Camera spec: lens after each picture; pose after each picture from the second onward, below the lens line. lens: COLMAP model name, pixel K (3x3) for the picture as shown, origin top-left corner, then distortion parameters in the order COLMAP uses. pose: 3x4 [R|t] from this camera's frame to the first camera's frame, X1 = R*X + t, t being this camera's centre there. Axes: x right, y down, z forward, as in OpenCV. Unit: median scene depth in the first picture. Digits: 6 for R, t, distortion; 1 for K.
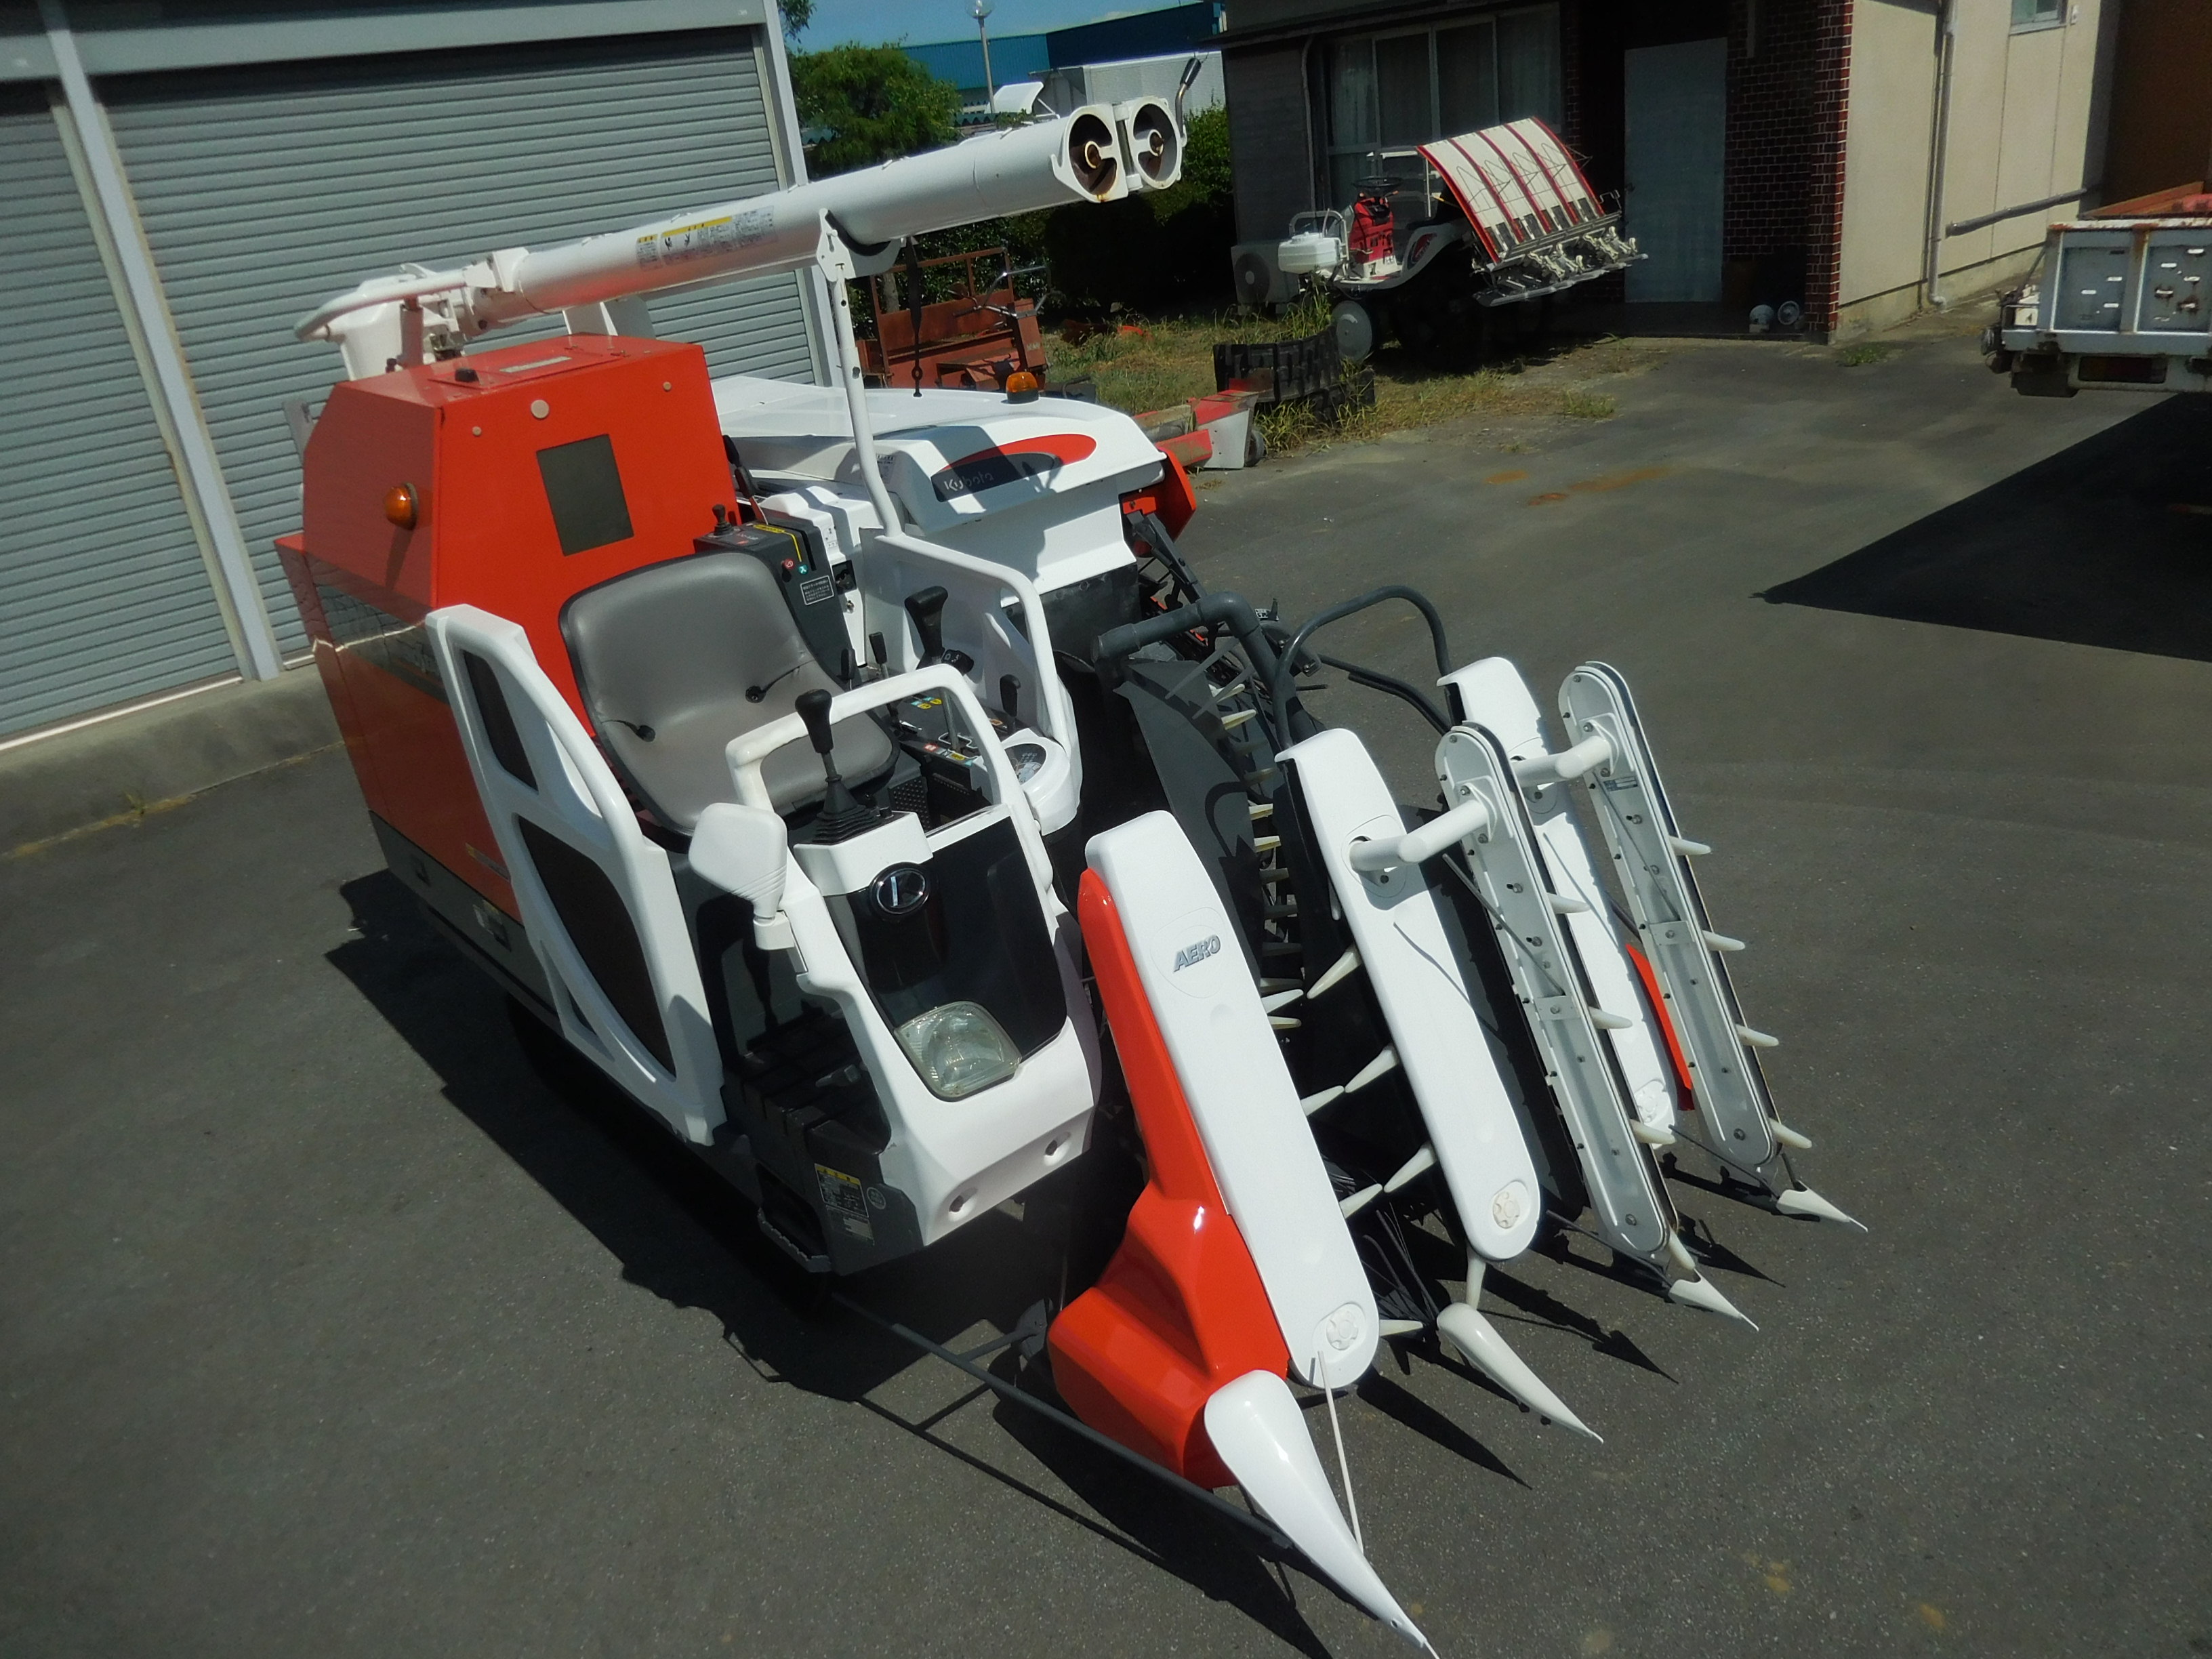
lens RADIAL K [[1685.2, 0, 1093.2], [0, 1685.2, 855.1], [0, 0, 1]] dist [0.000311, -0.001783]
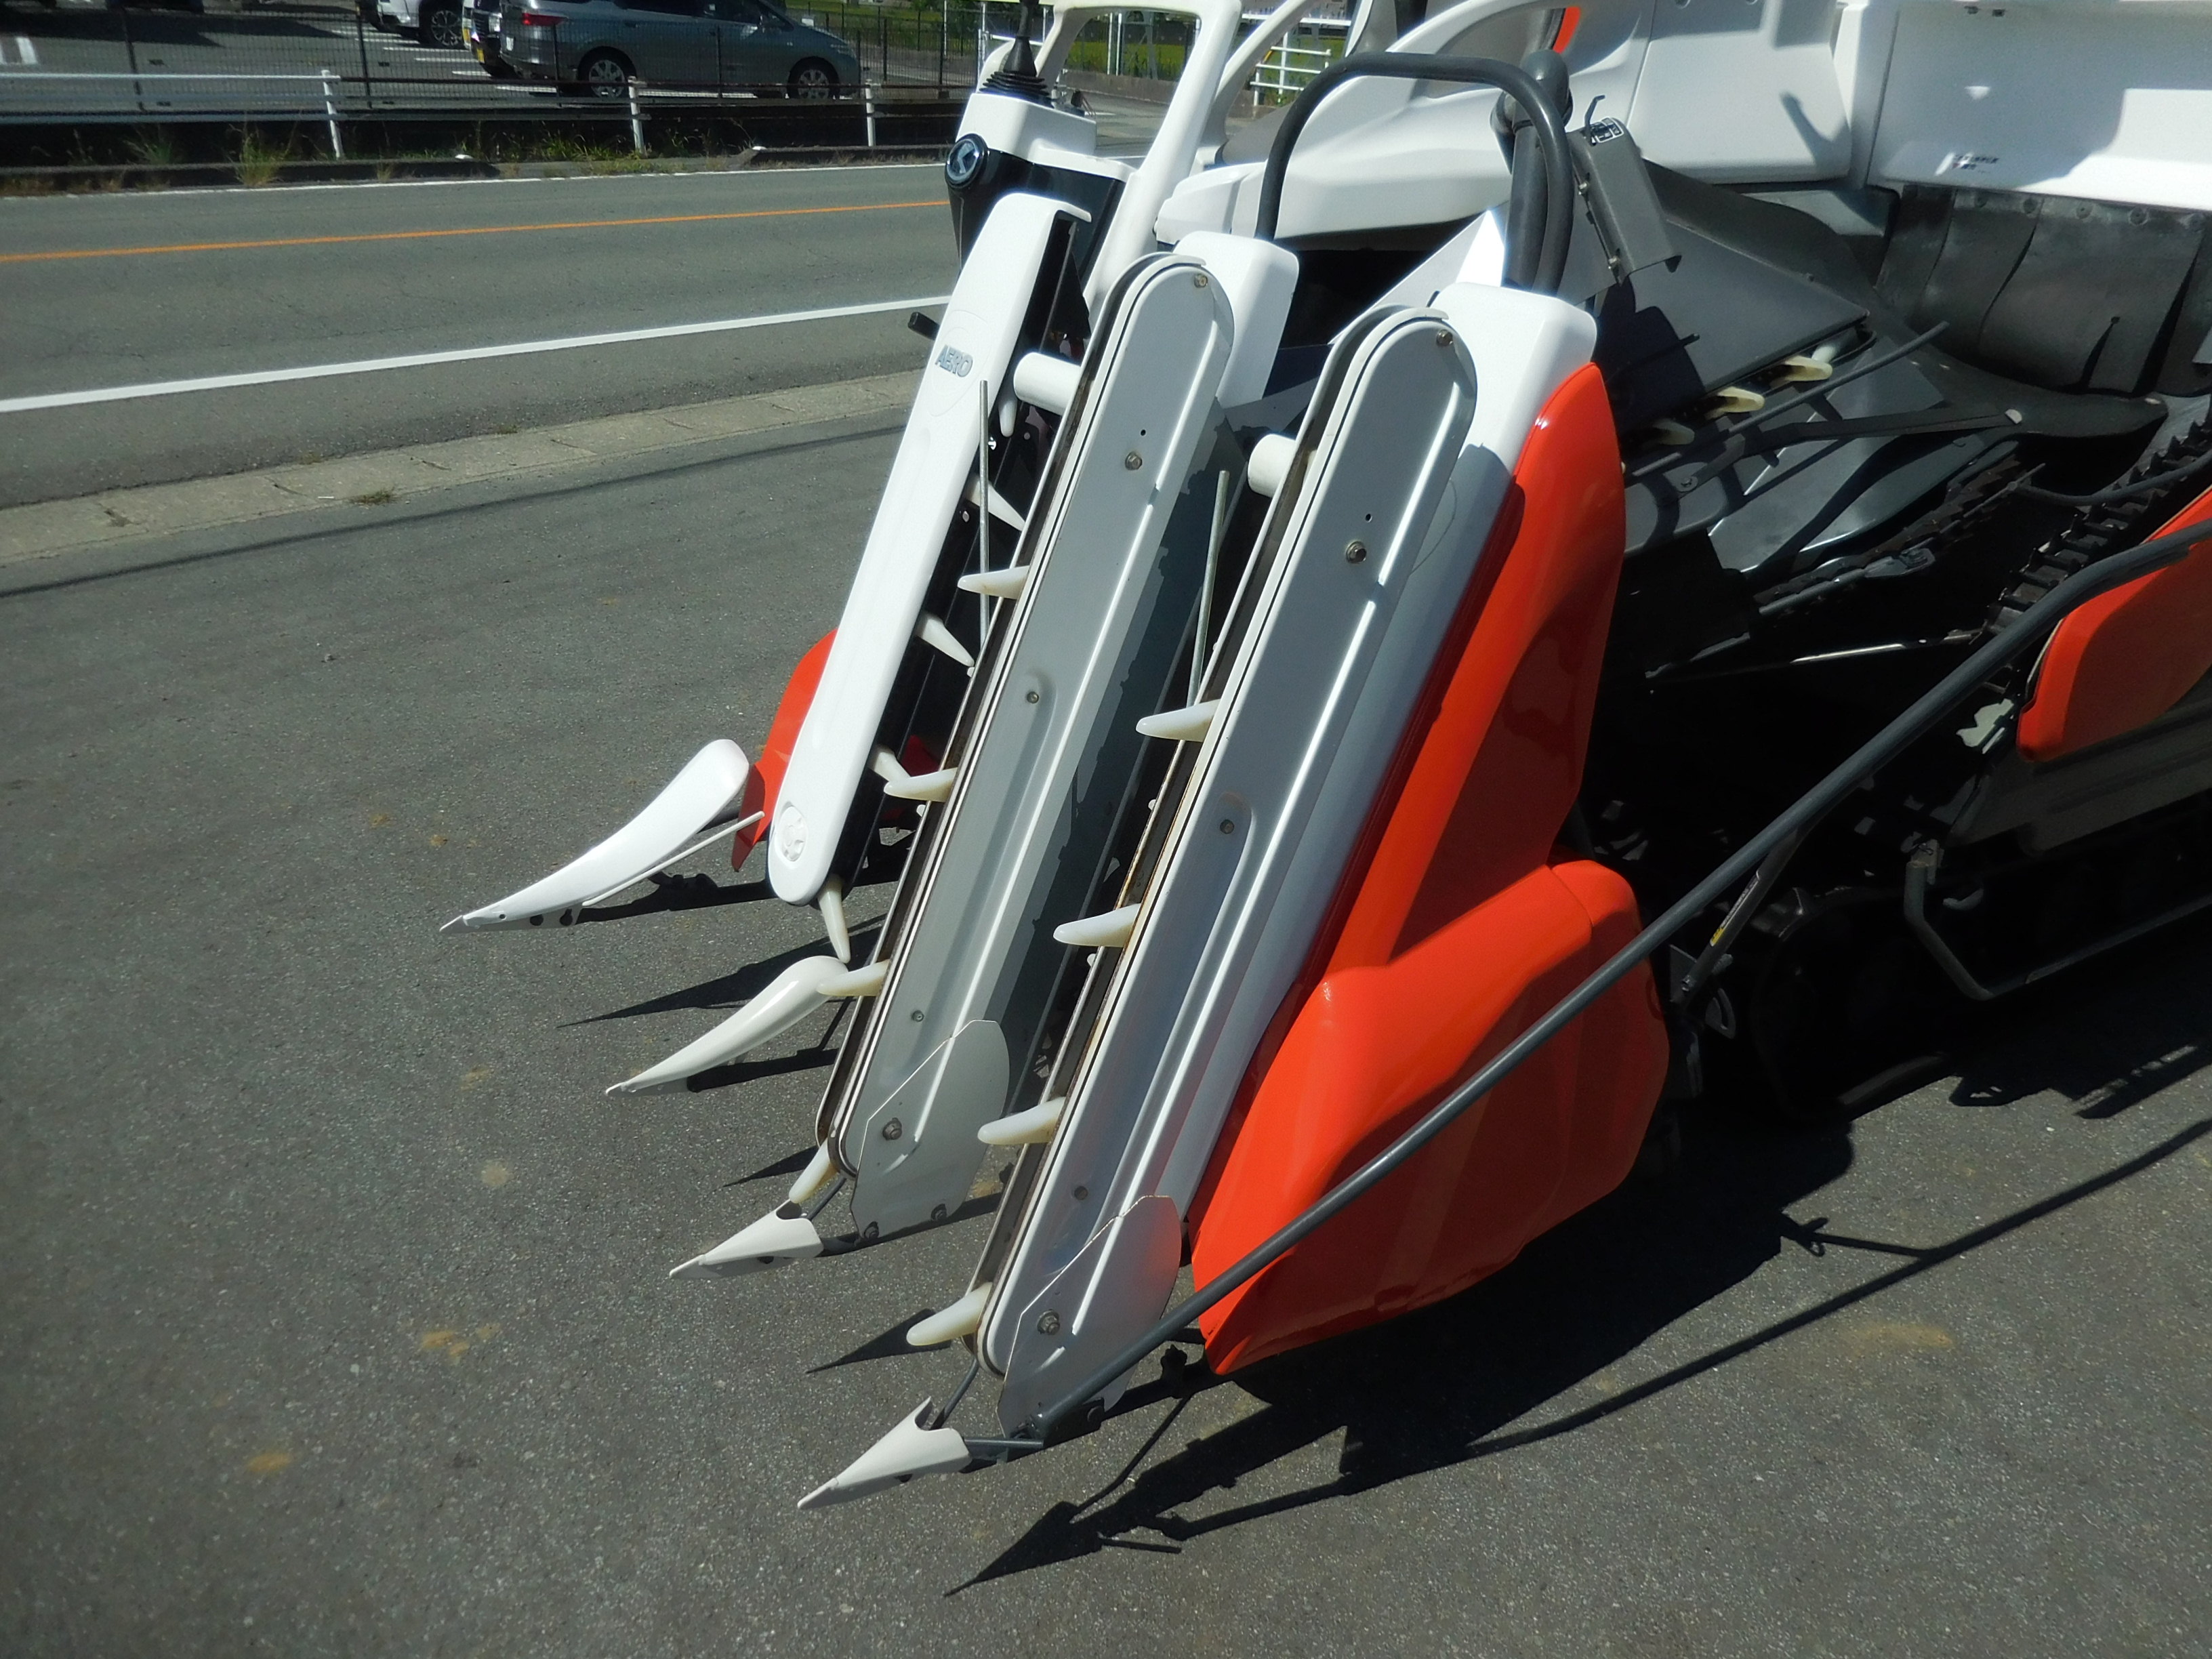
lens RADIAL K [[1661.0, 0, 1099.7], [0, 1661.0, 836.0], [0, 0, 1]] dist [-0.007156, 0.004409]
pose [[-0.132328, 0.546585, -0.826882, 0.745900], [-0.423942, 0.722856, 0.545666, -0.216693], [0.895970, 0.422757, 0.136067, 0.940407]]
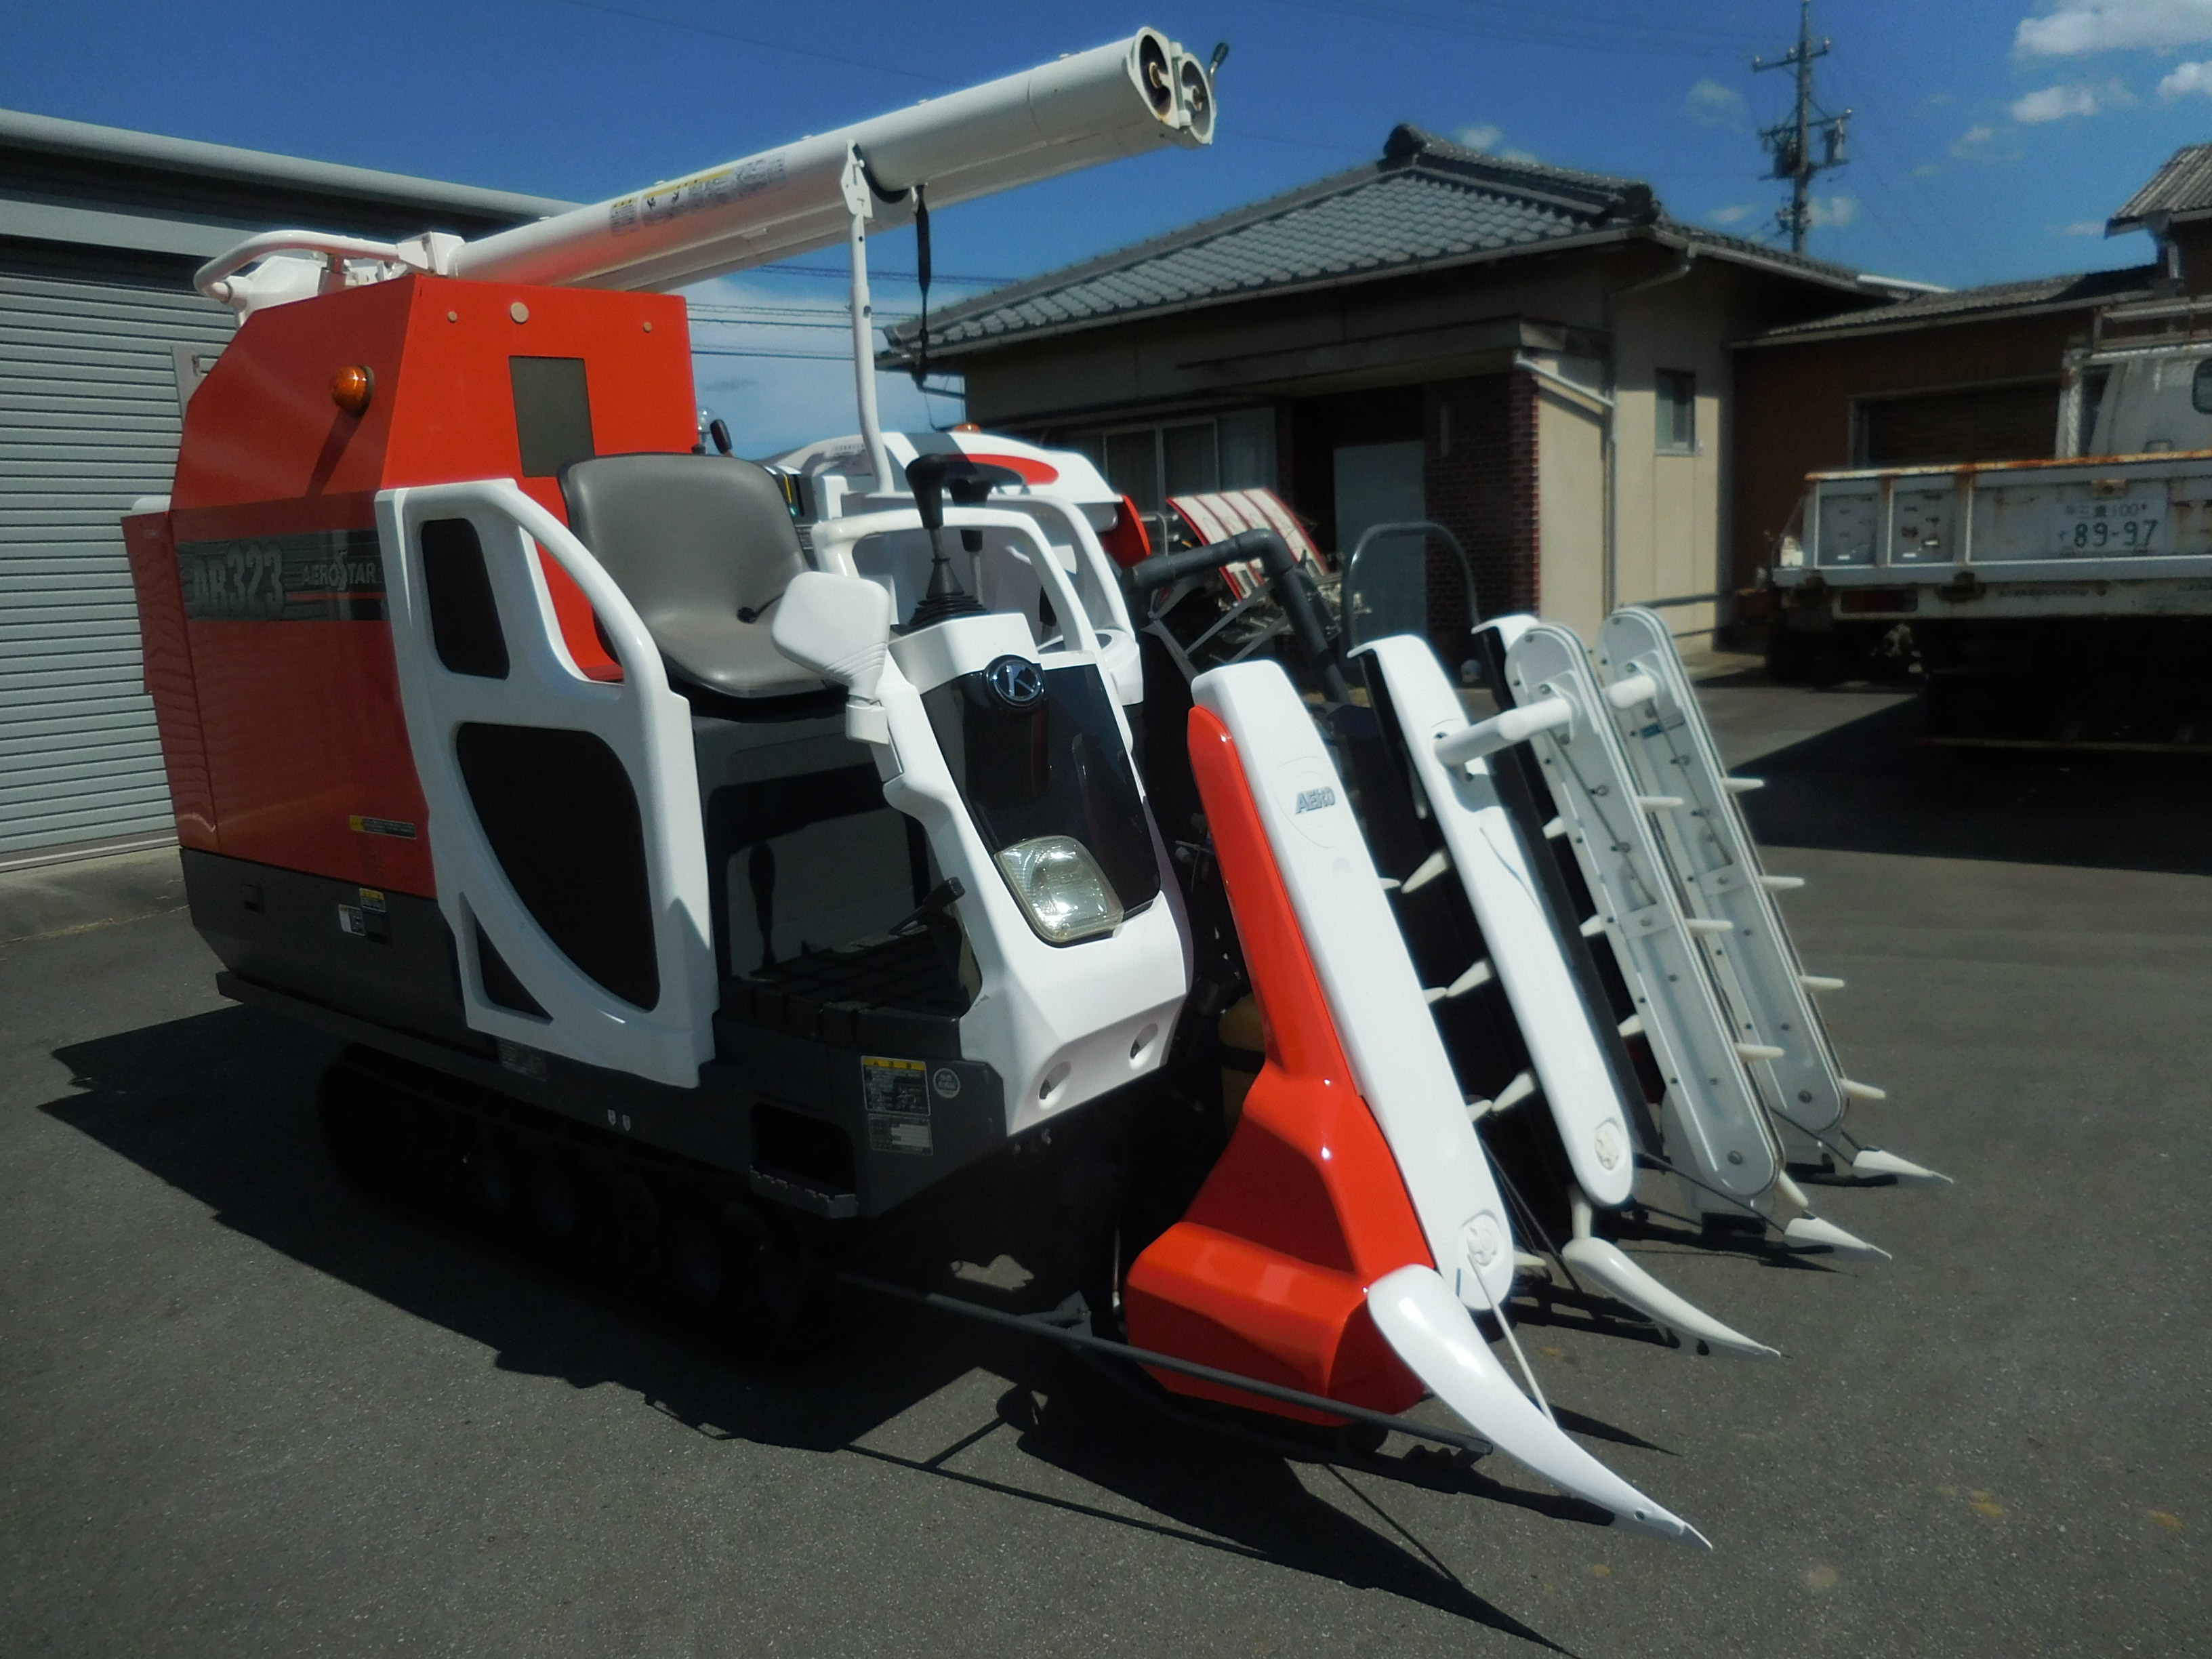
lens RADIAL K [[1685.2, 0, 1093.2], [0, 1685.2, 855.1], [0, 0, 1]] dist [0.000311, -0.001783]
pose [[0.980418, 0.039056, 0.193018, -0.205275], [0.011025, 0.967714, -0.251811, 0.280810], [-0.196621, 0.249007, 0.948333, 0.154336]]
